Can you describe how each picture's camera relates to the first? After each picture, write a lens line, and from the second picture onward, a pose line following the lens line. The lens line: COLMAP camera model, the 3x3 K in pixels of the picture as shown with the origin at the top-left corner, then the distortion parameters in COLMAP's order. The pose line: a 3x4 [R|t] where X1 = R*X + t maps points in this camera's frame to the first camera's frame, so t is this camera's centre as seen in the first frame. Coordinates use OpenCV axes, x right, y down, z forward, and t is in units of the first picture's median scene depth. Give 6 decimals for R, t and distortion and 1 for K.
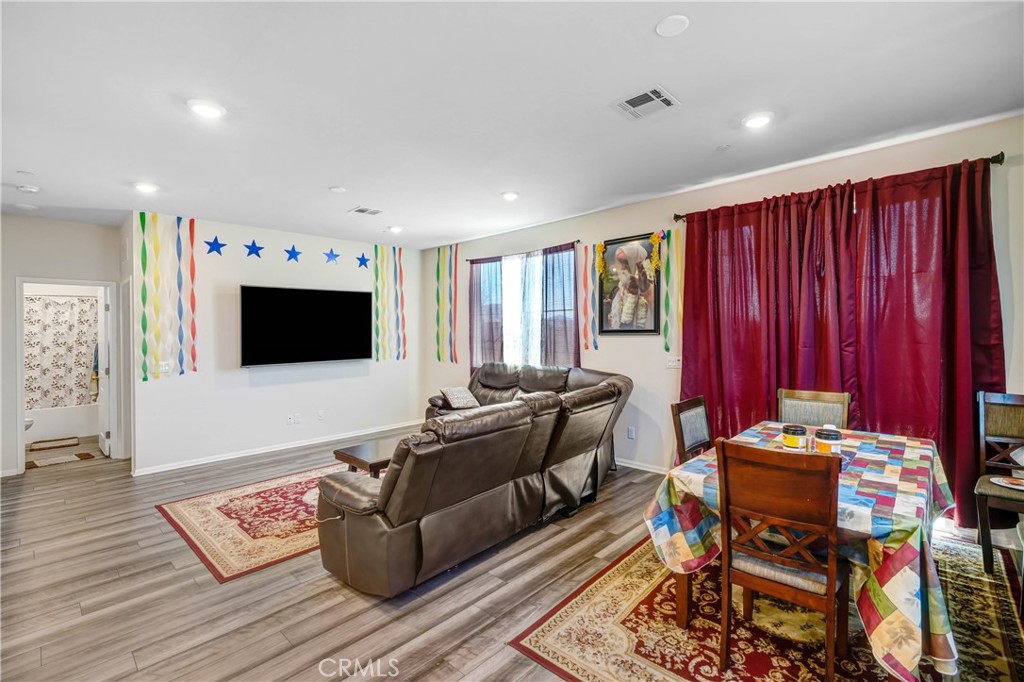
lens RADIAL K [[461.0, 0, 513.8], [0, 461.0, 334.1], [0, 0, 1]] dist [-0.006005, -0.000007]
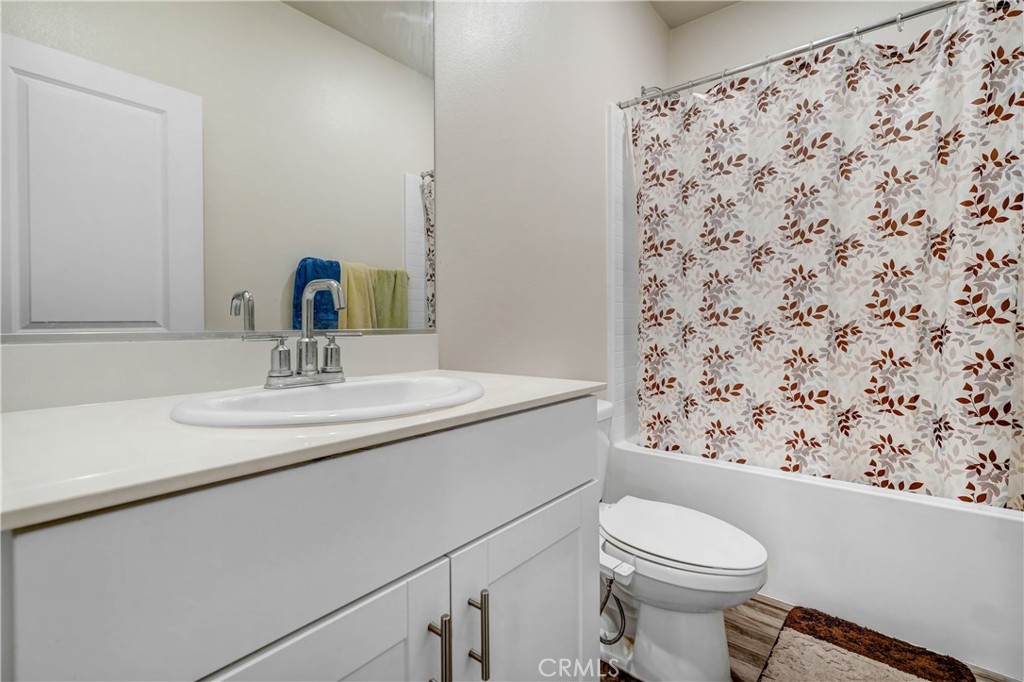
lens RADIAL K [[461.0, 0, 514.8], [0, 461.0, 339.6], [0, 0, 1]] dist [-0.006005, -0.000007]
pose [[0.064883, 0.014221, -0.997792, -0.761400], [0.000167, 0.999898, 0.014262, 0.078495], [0.997893, -0.001092, 0.064874, 0.782046]]
